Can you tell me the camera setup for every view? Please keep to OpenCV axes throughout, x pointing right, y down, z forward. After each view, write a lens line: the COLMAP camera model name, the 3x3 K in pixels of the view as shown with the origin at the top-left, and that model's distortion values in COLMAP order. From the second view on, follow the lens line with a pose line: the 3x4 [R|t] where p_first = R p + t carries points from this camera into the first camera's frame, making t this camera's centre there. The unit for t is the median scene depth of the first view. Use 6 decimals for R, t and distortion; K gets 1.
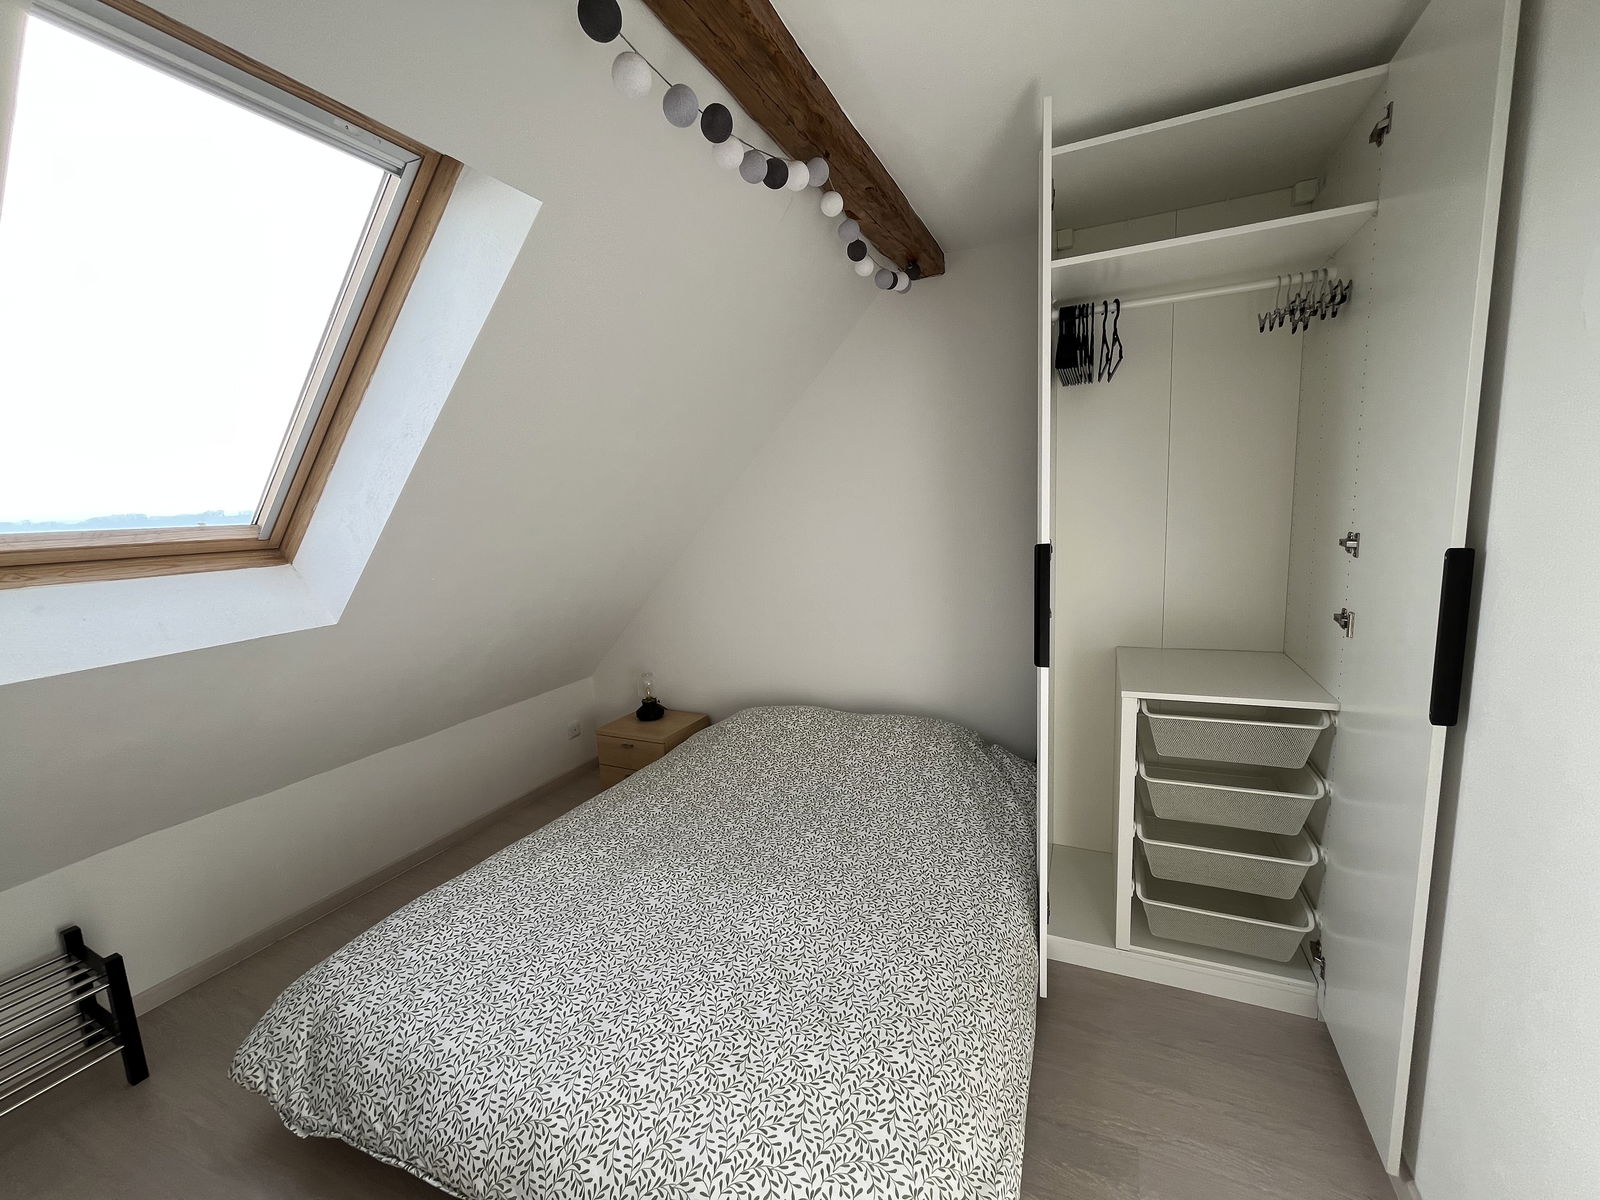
lens RADIAL K [[642.7, 0, 800.8], [0, 642.7, 603.6], [0, 0, 1]] dist [-0.006472, 0.000233]
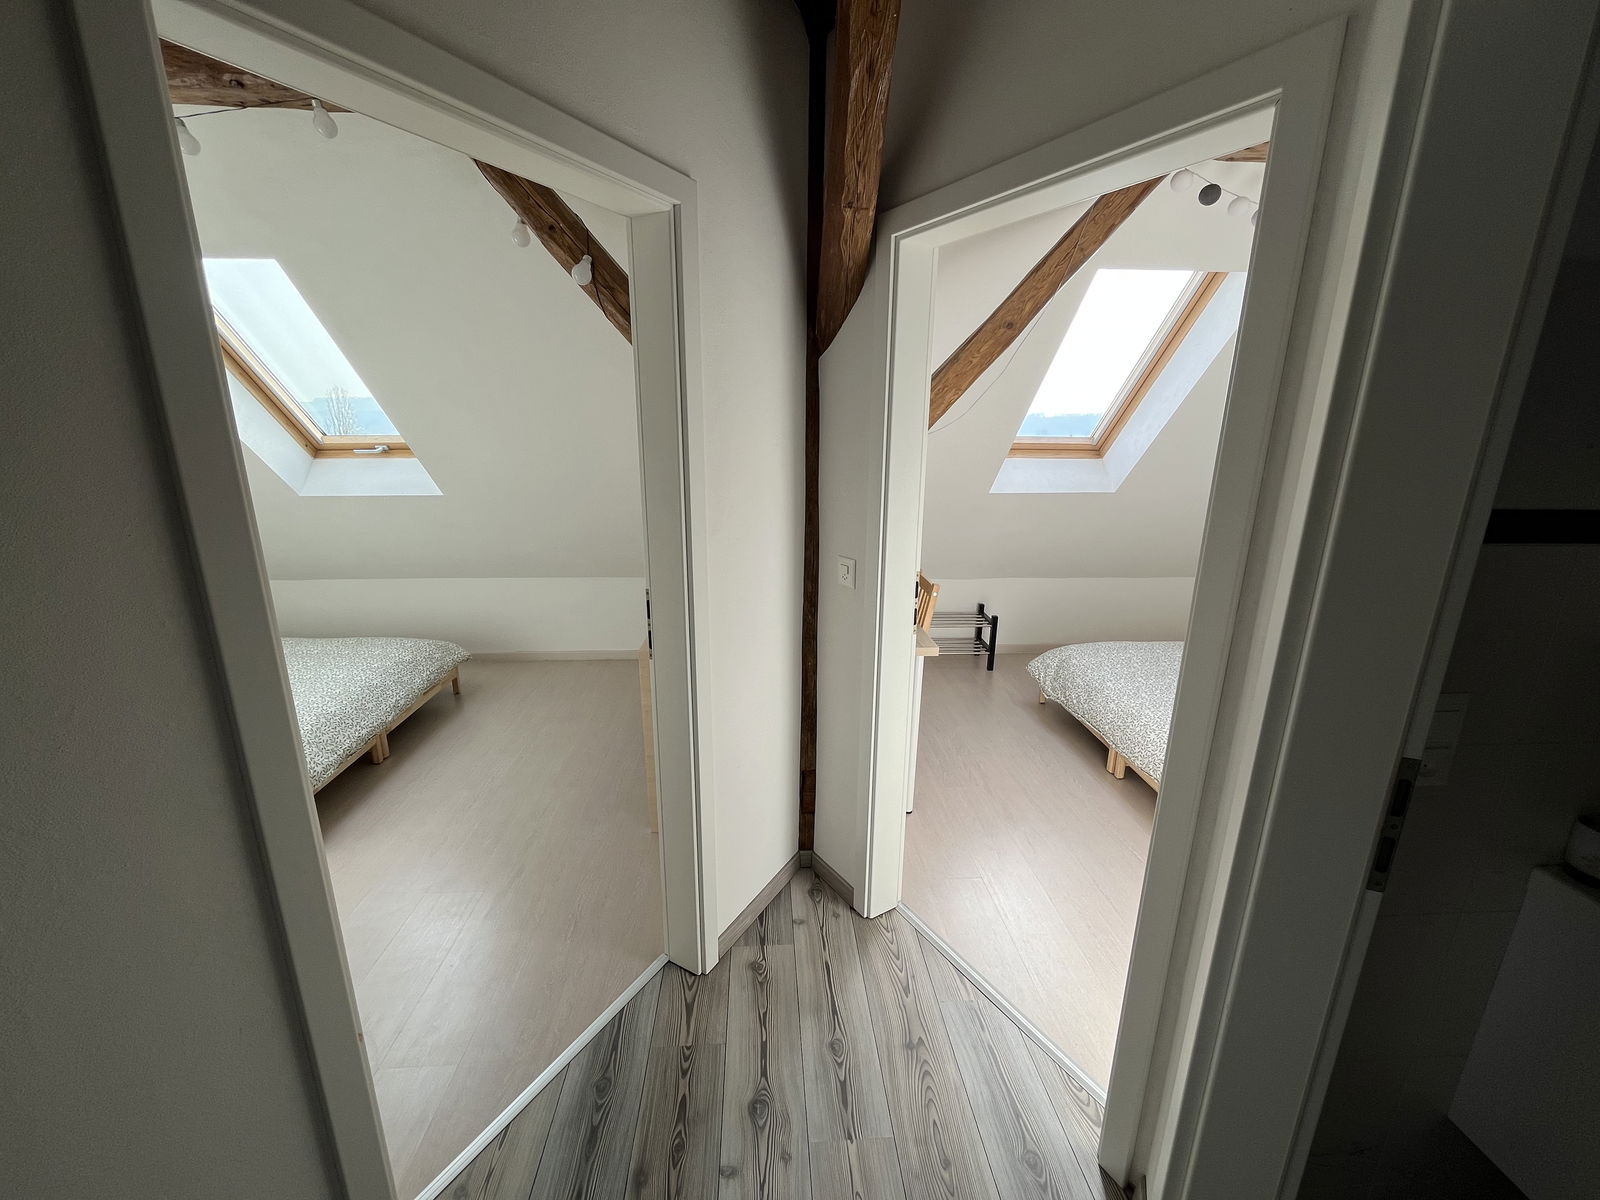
lens RADIAL K [[642.7, 0, 800.8], [0, 642.7, 603.6], [0, 0, 1]] dist [-0.006472, 0.000233]
pose [[0.473526, 0.277881, -0.835796, 0.553885], [-0.161543, 0.960231, 0.227730, 0.068092], [0.865839, 0.027181, 0.499584, -0.800319]]
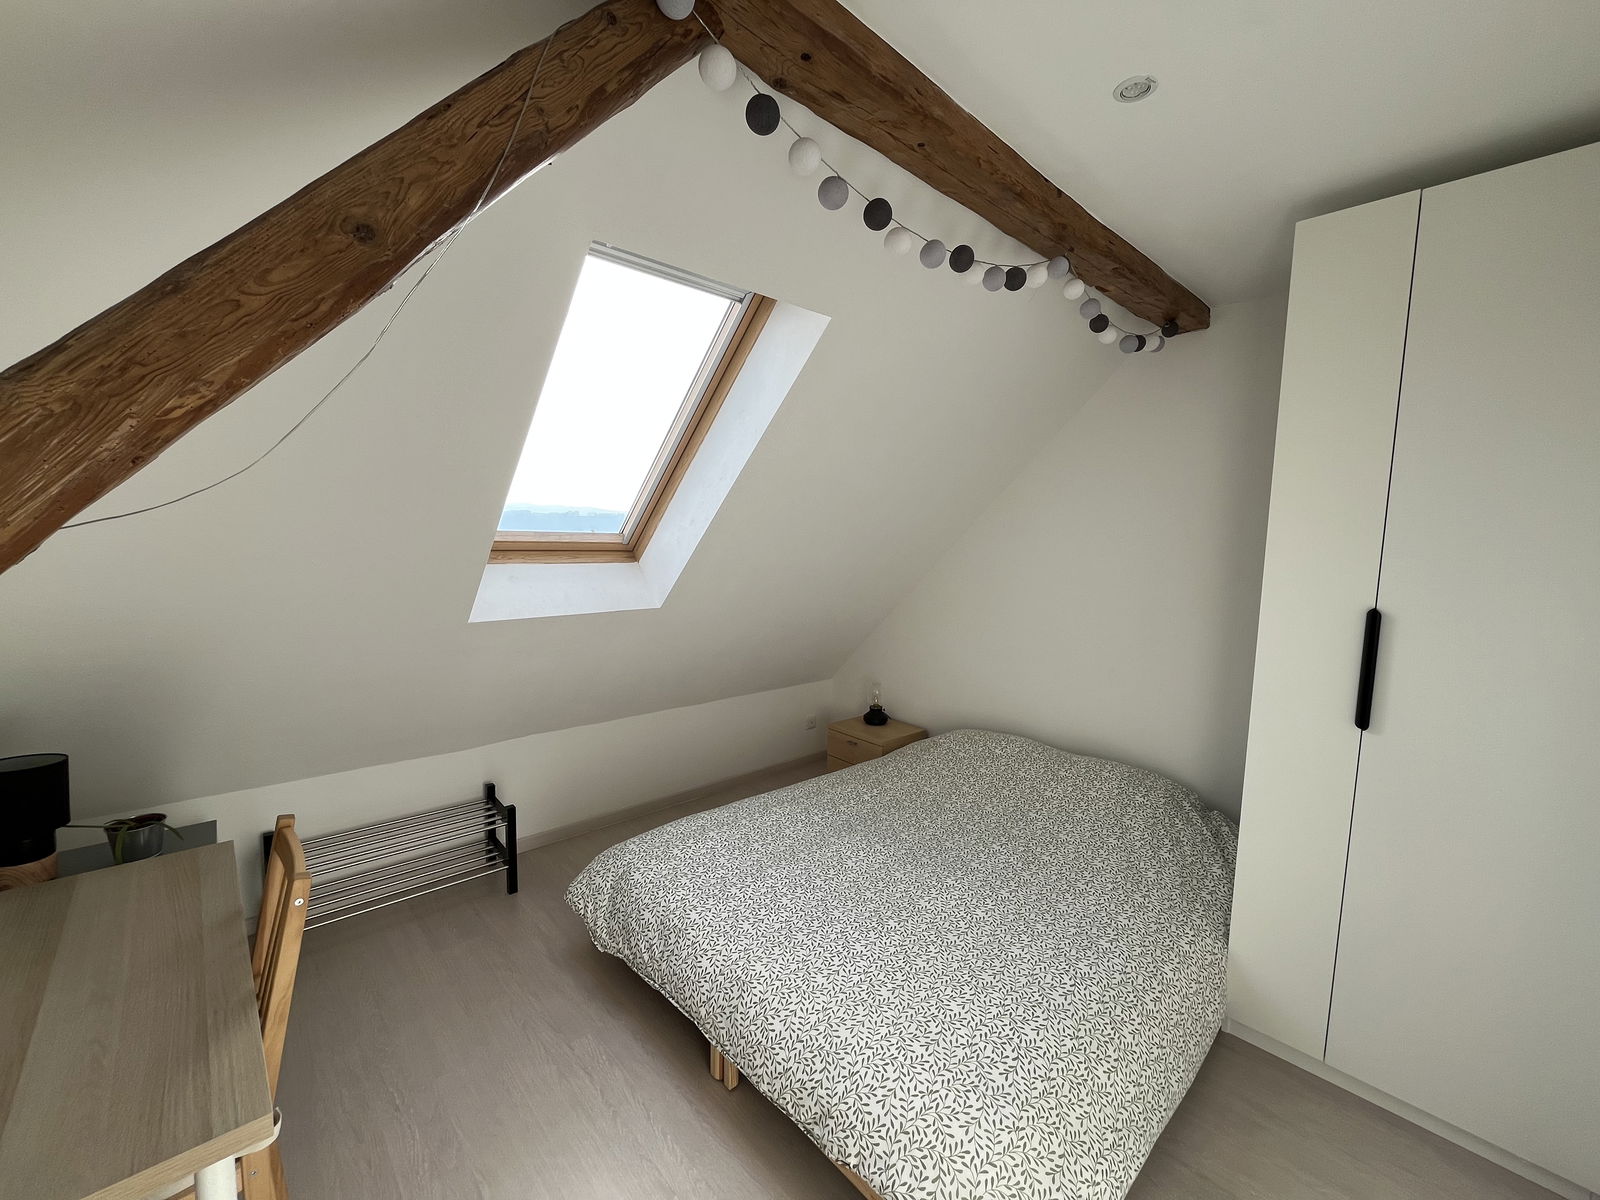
lens RADIAL K [[642.7, 0, 800.8], [0, 642.7, 603.6], [0, 0, 1]] dist [-0.006472, 0.000233]
pose [[0.919765, 0.108391, -0.377205, 0.088003], [-0.123095, 0.992281, -0.015017, 0.005931], [0.372666, 0.060244, 0.926008, -0.189276]]
